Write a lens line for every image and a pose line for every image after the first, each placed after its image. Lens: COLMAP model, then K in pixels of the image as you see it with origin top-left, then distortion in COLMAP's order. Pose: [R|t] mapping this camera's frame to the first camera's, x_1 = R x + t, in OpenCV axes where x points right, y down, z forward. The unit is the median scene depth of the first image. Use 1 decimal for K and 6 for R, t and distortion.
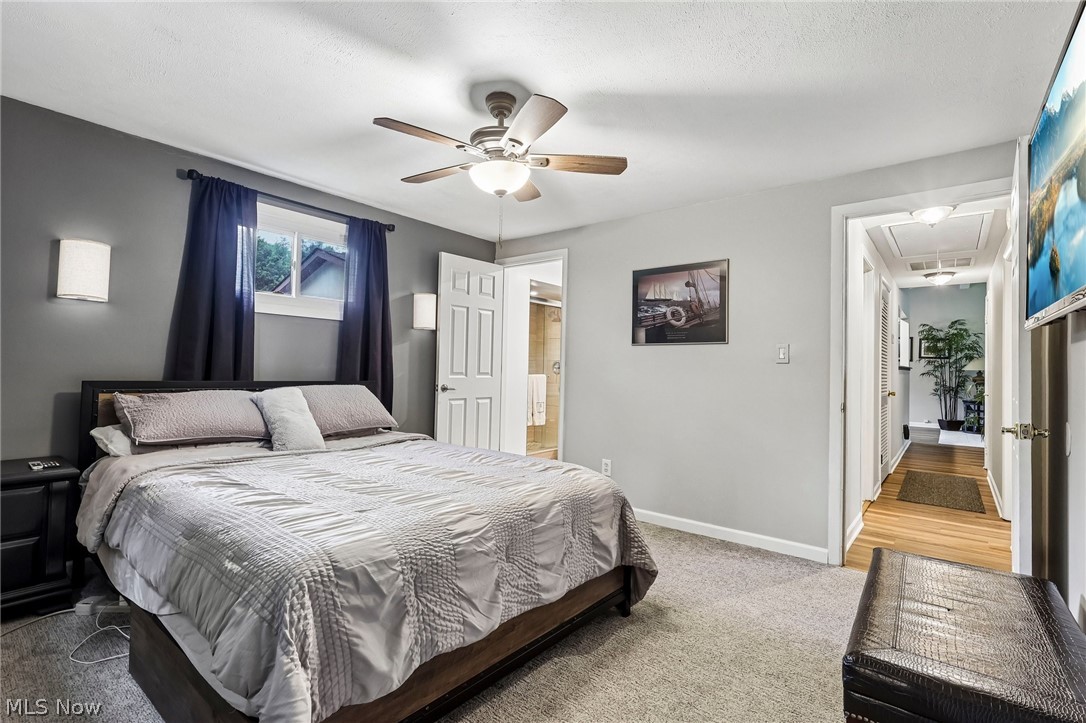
lens RADIAL K [[500.1, 0, 538.5], [0, 500.1, 357.1], [0, 0, 1]] dist [-0.000002, -0.000020]
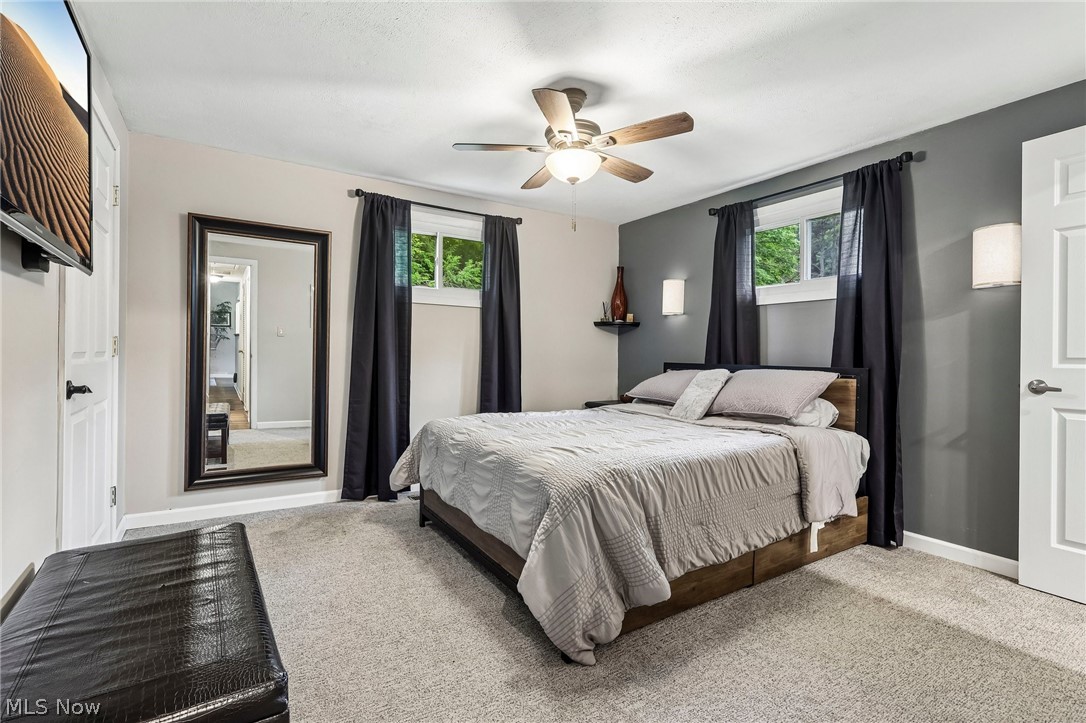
lens RADIAL K [[509.6, 0, 538.7], [0, 509.6, 352.7], [0, 0, 1]] dist [0.002131, 0.000287]
pose [[-0.310827, -0.029567, -0.950007, 0.609602], [0.001941, 0.999494, -0.031742, 0.048878], [0.950465, -0.011710, -0.310612, 0.782762]]
